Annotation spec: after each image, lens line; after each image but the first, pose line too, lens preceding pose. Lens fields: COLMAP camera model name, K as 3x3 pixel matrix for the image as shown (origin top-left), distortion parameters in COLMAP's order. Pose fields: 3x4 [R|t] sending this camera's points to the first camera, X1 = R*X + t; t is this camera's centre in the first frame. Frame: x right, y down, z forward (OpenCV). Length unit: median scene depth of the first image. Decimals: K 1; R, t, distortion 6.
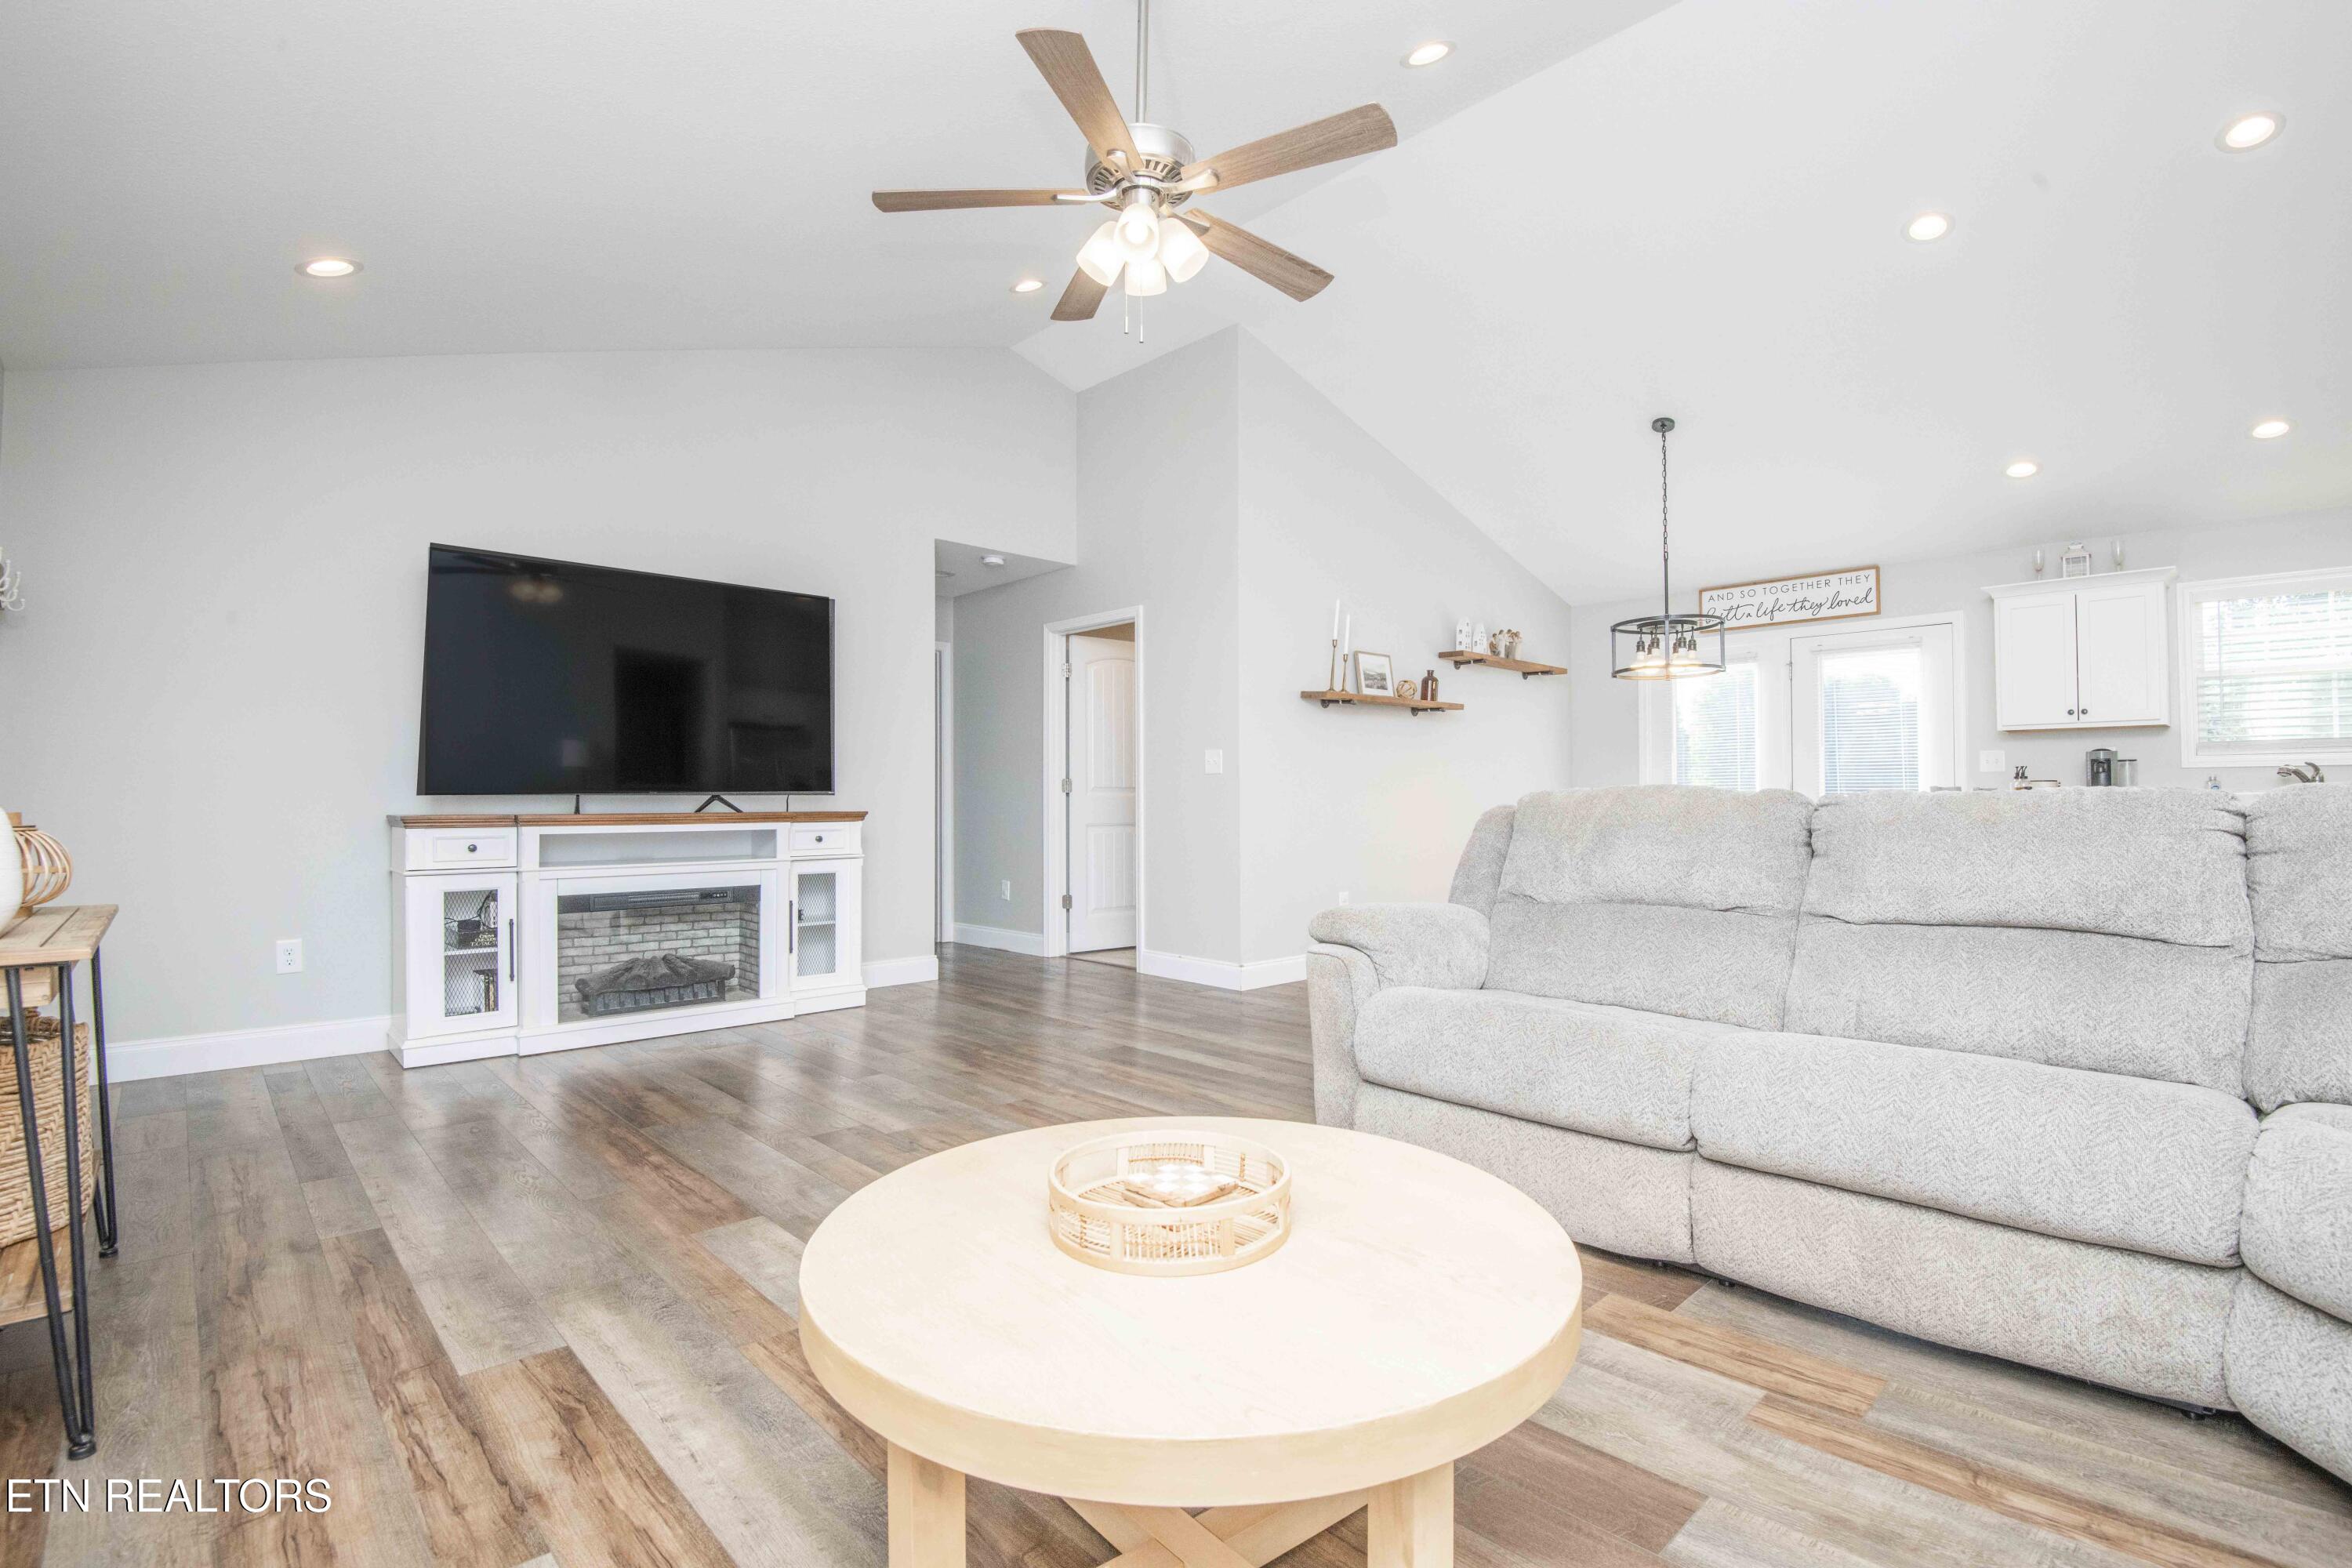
lens RADIAL K [[1088.4, 0, 1182.1], [0, 1088.4, 781.8], [0, 0, 1]] dist [-0.014606, -0.017709]
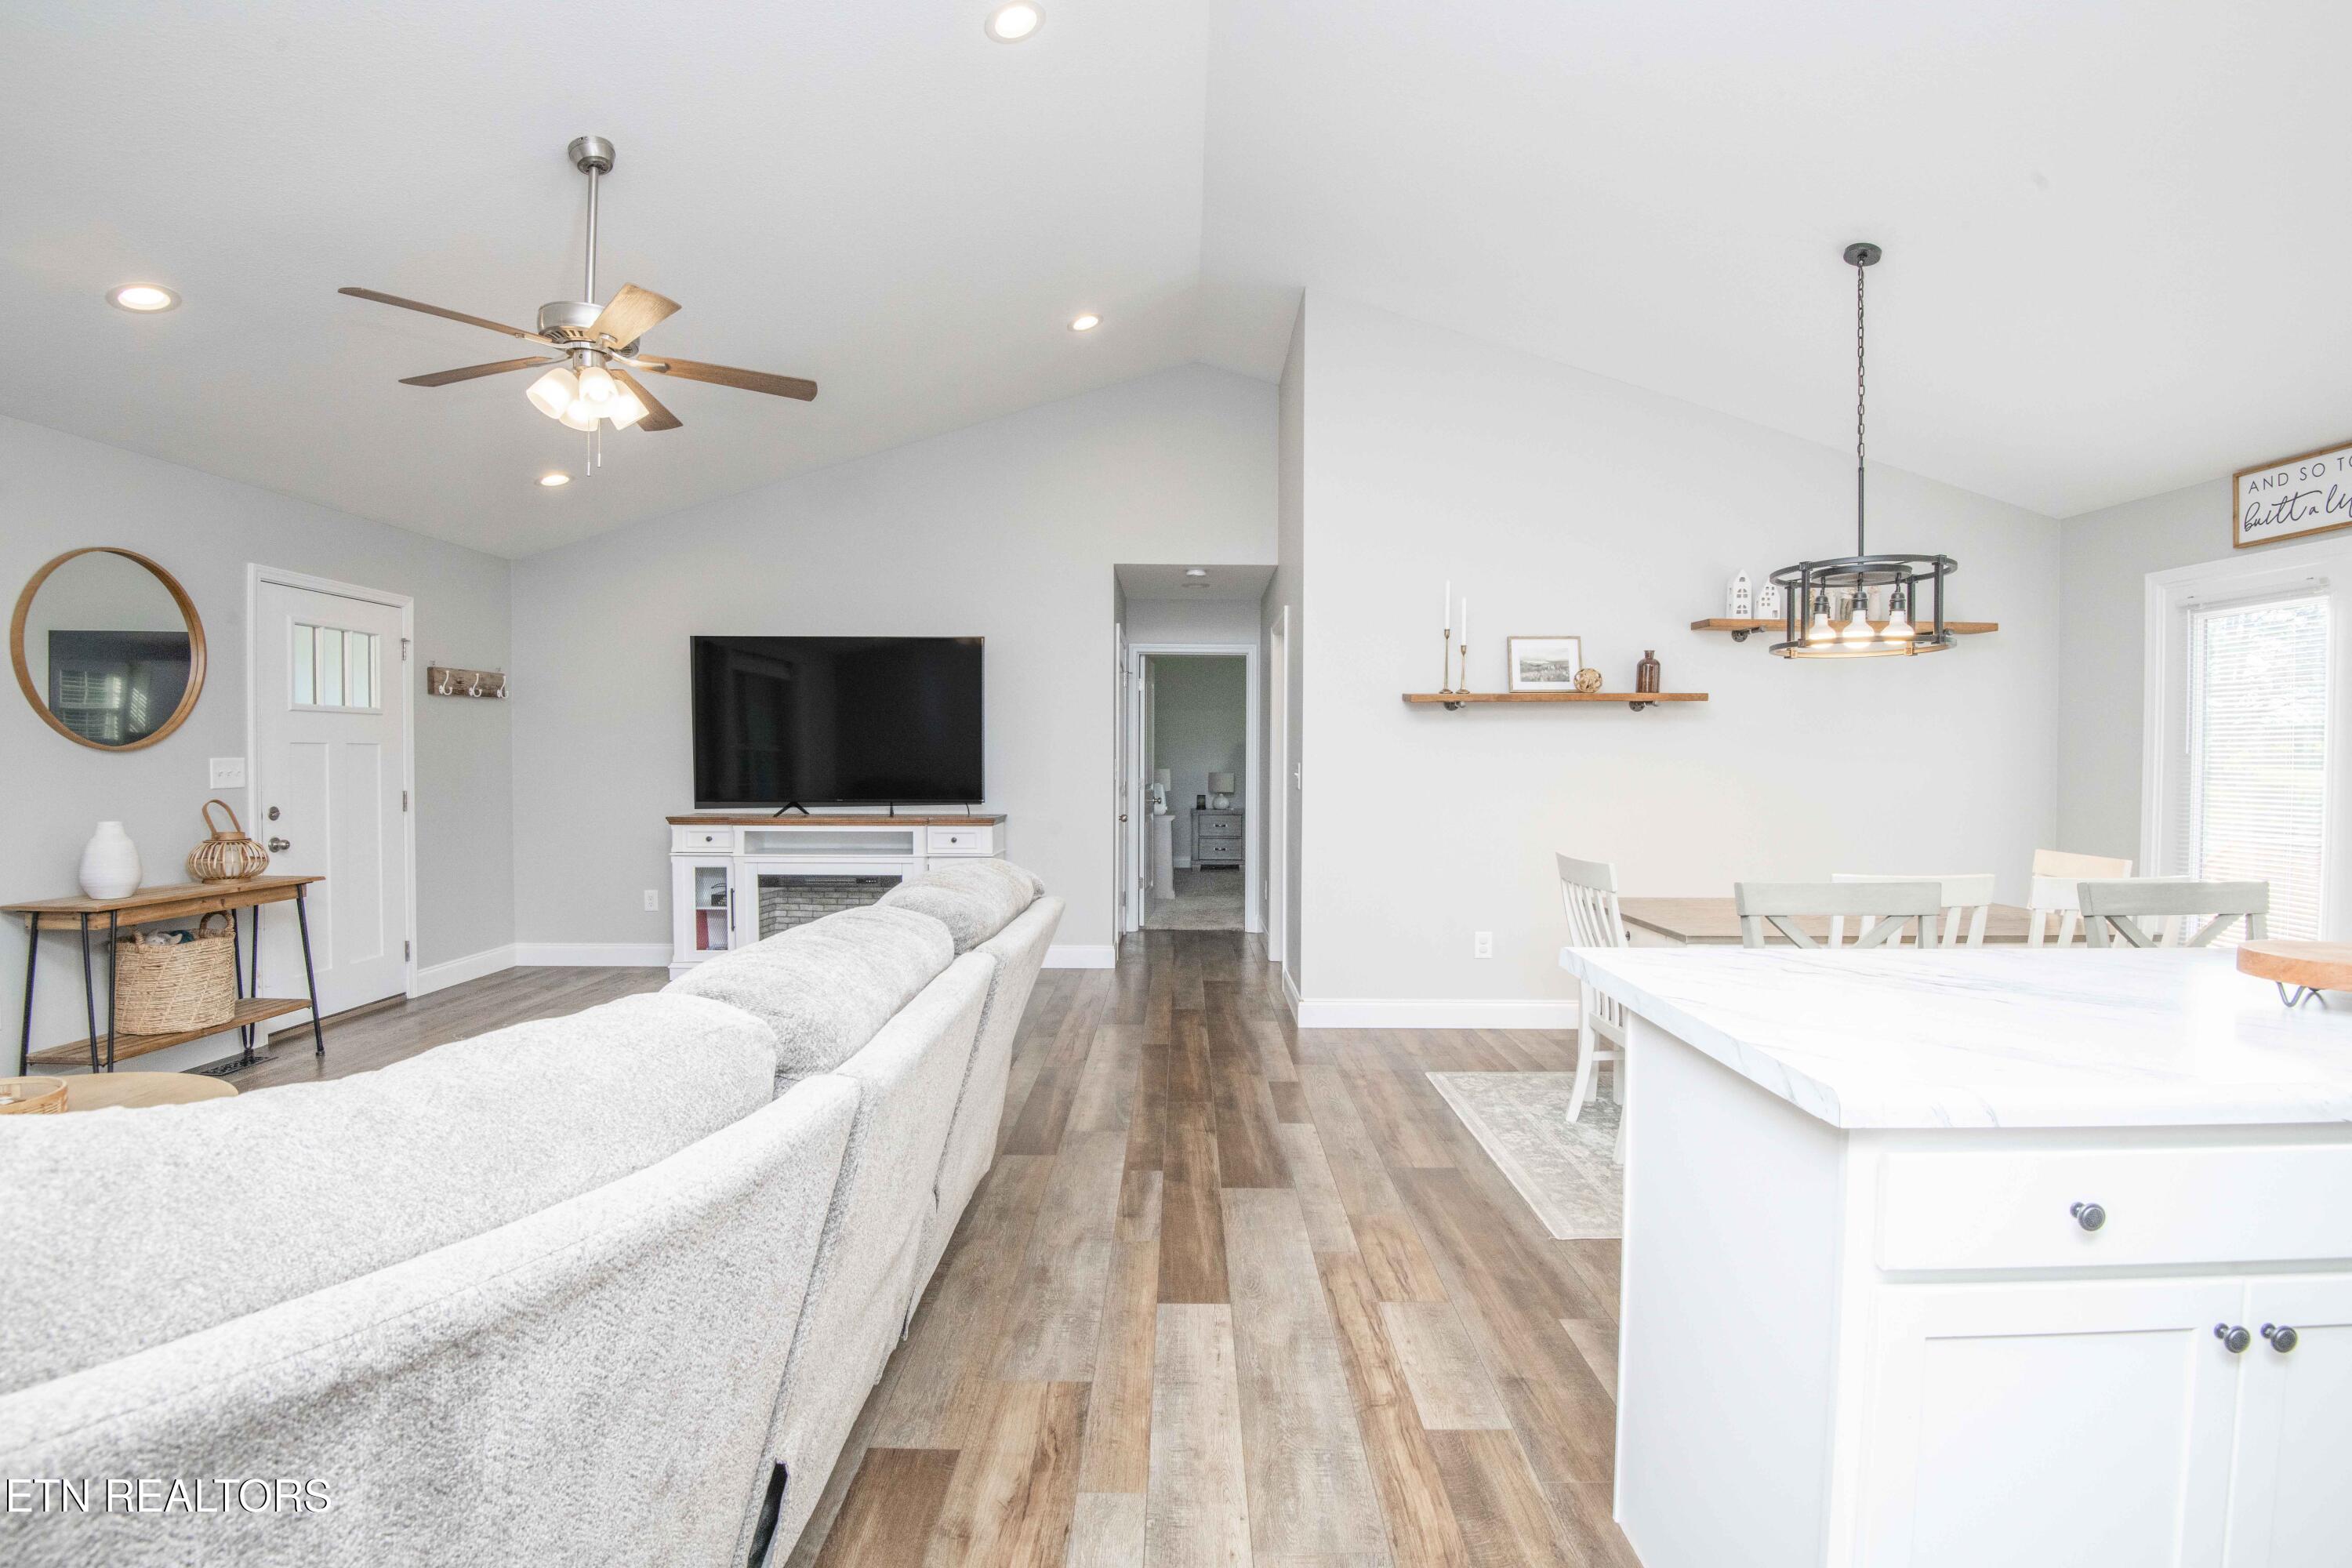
lens RADIAL K [[1088.4, 0, 1182.1], [0, 1088.4, 781.8], [0, 0, 1]] dist [-0.014606, -0.017709]
pose [[0.724348, 0.021250, -0.689107, 0.717393], [0.006058, 0.999290, 0.037184, -0.058375], [0.689408, -0.031109, 0.723705, 0.321320]]
